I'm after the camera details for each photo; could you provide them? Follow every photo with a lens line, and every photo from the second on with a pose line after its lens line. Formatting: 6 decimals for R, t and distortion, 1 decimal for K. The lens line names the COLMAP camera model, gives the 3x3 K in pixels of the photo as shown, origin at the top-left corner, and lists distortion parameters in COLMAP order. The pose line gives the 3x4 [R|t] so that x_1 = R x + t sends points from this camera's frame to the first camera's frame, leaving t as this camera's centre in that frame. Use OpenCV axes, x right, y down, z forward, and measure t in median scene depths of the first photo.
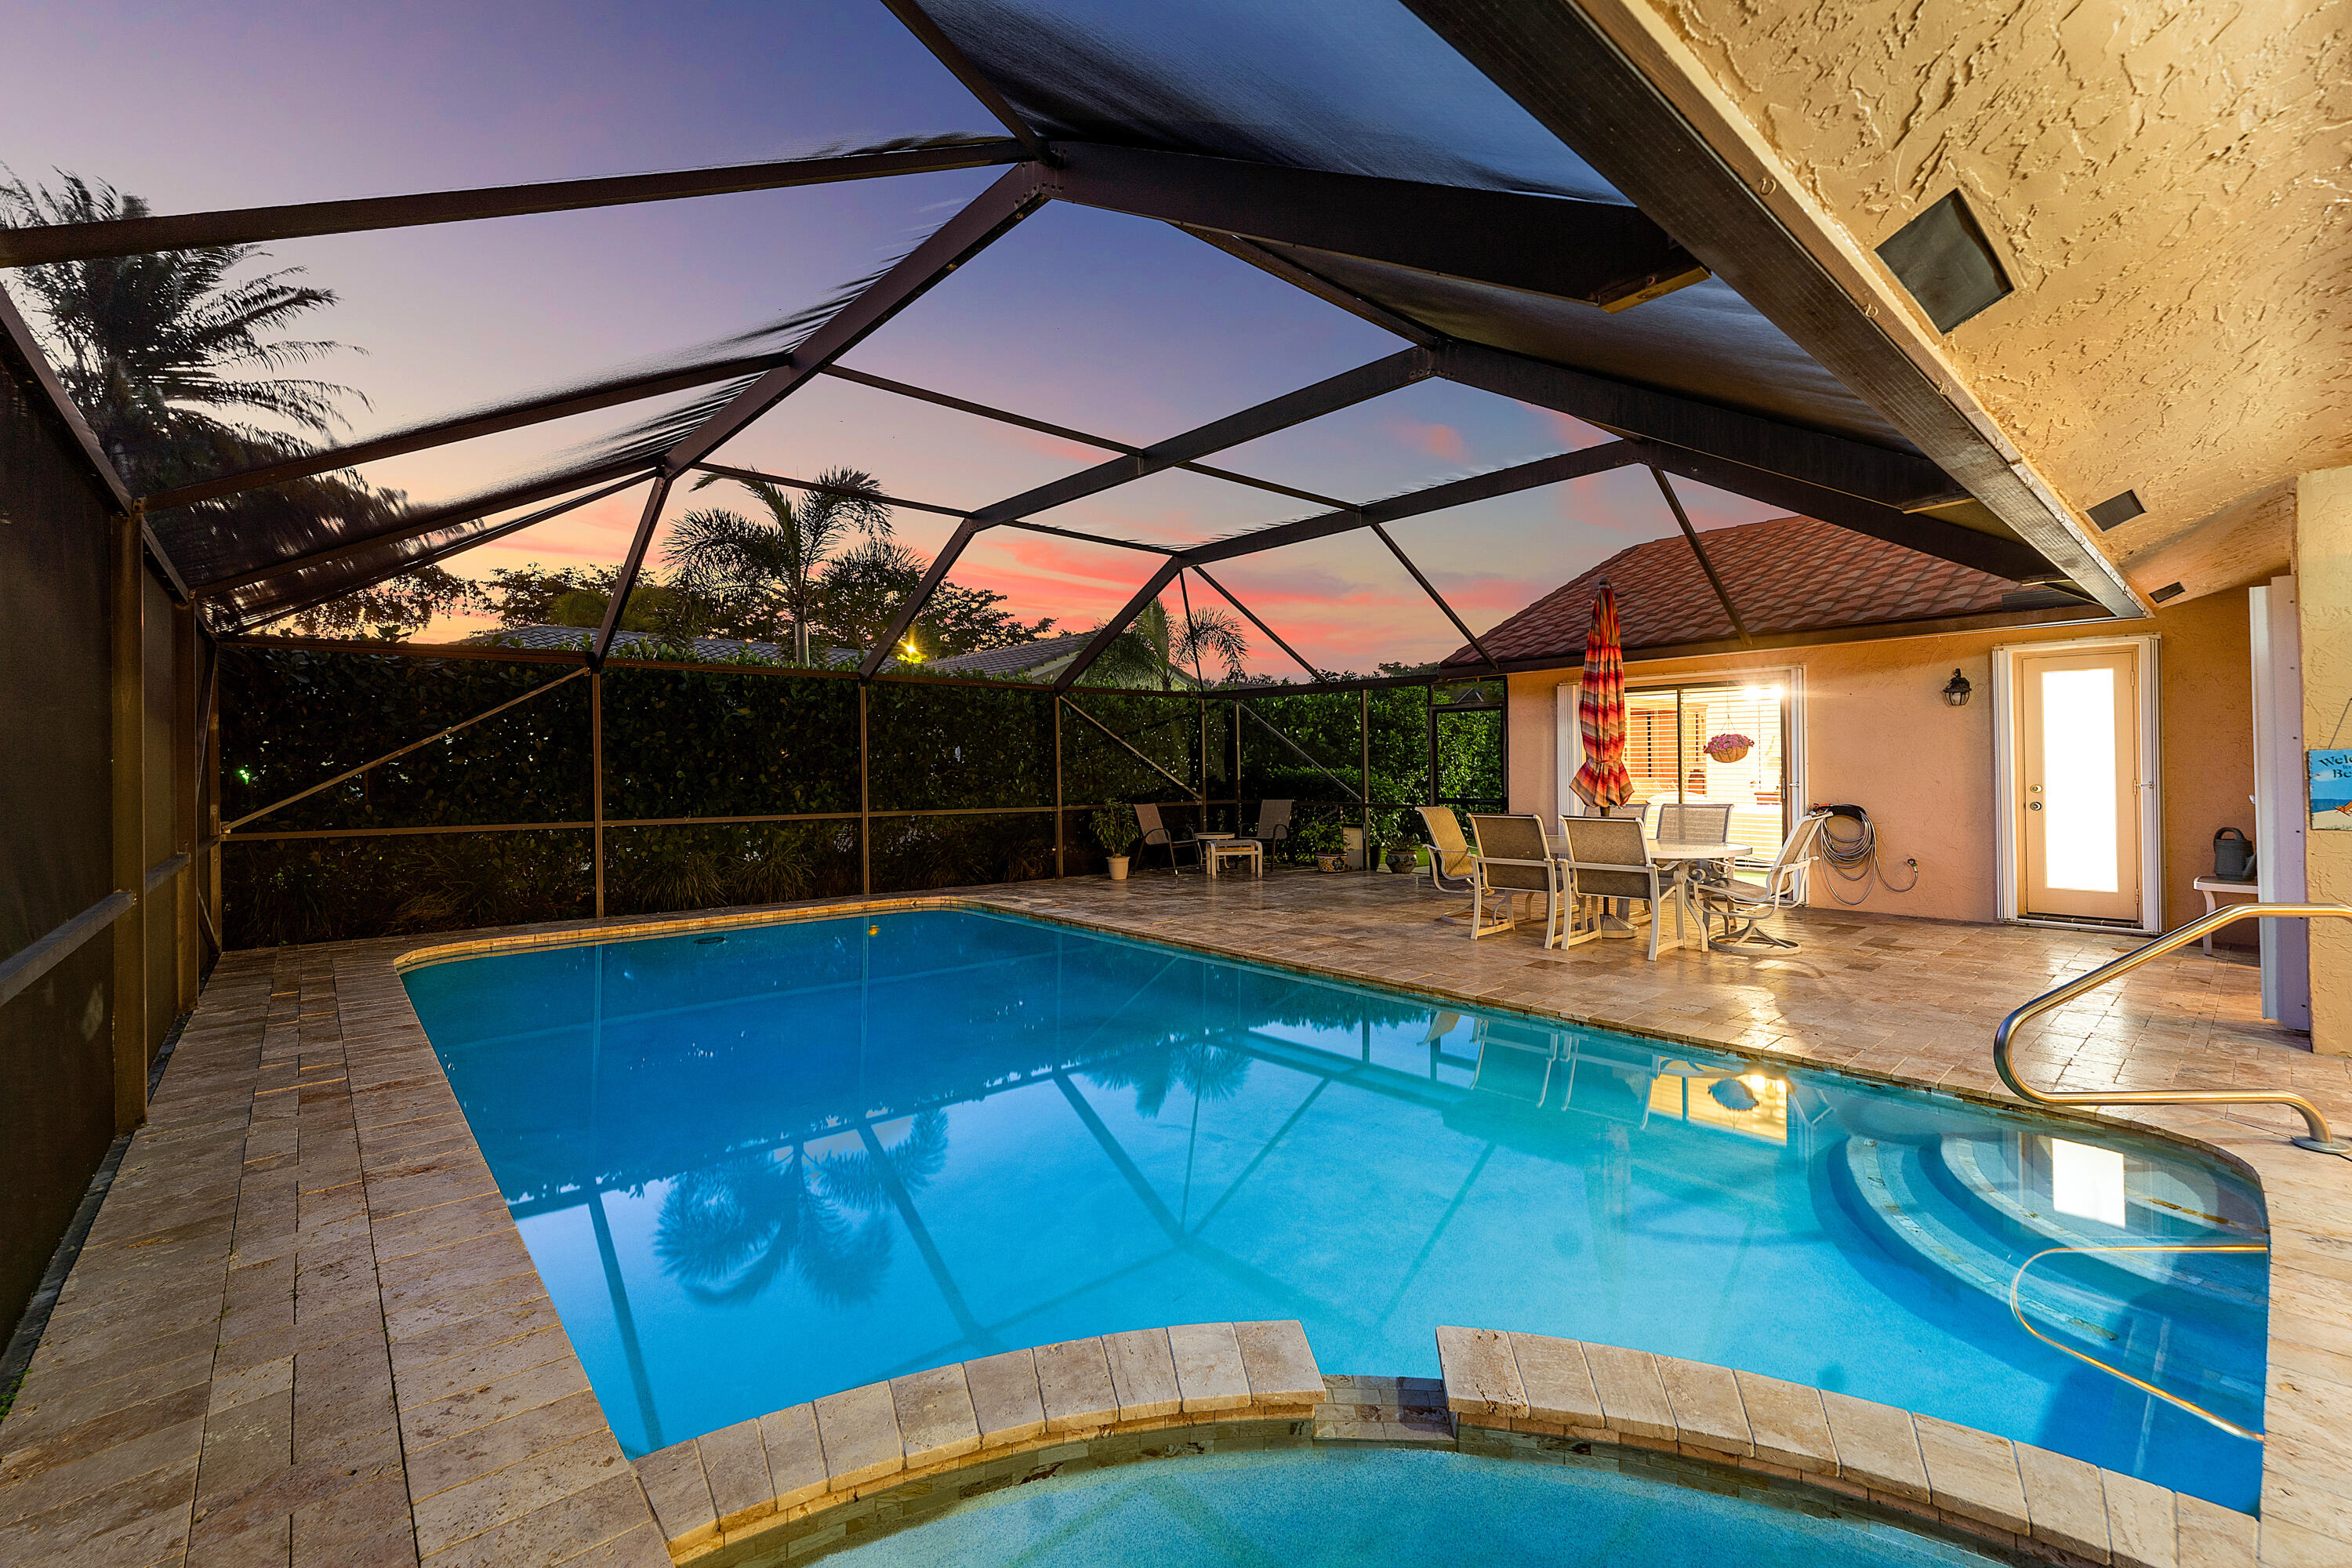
lens RADIAL K [[970.6, 0, 1181.9], [0, 970.6, 765.4], [0, 0, 1]] dist [0.000386, -0.000440]
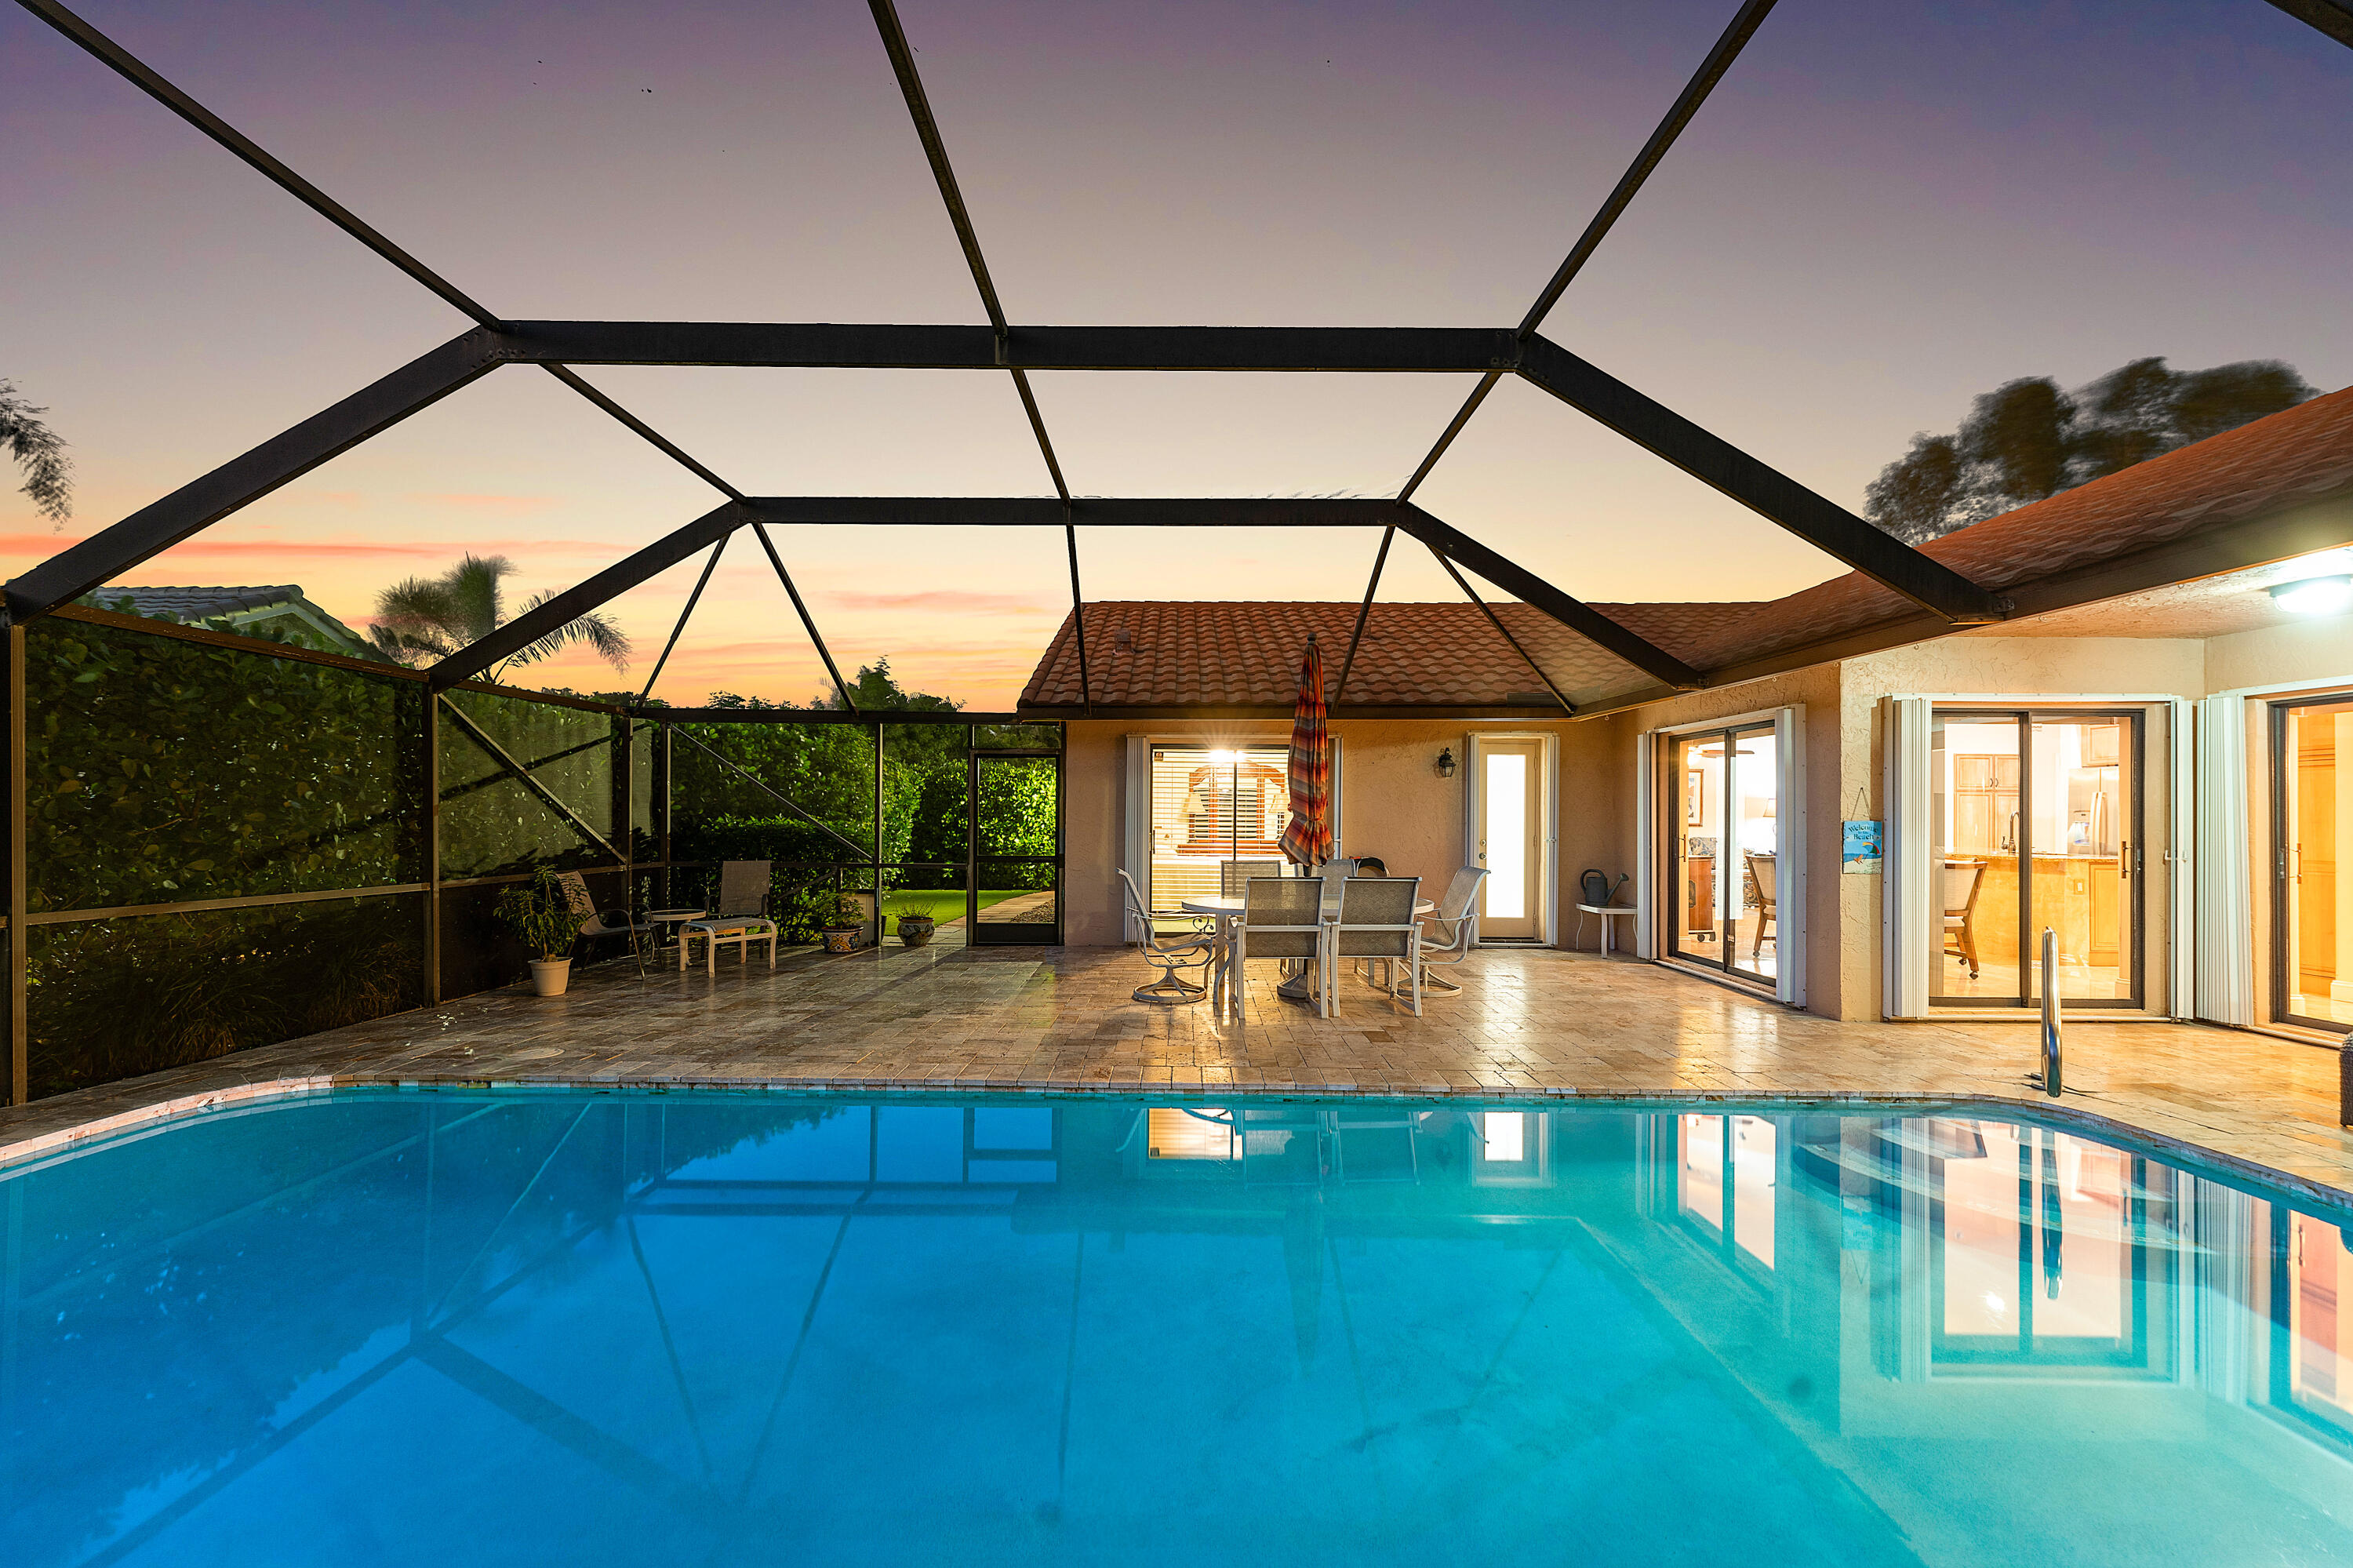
lens RADIAL K [[971.1, 0, 1182.1], [0, 971.1, 822.2], [0, 0, 1]] dist [0.000386, -0.000440]
pose [[0.682680, 0.006992, 0.730684, -0.257050], [-0.014220, 0.999892, 0.003718, -0.002310], [-0.730579, -0.012929, 0.682706, 0.288237]]
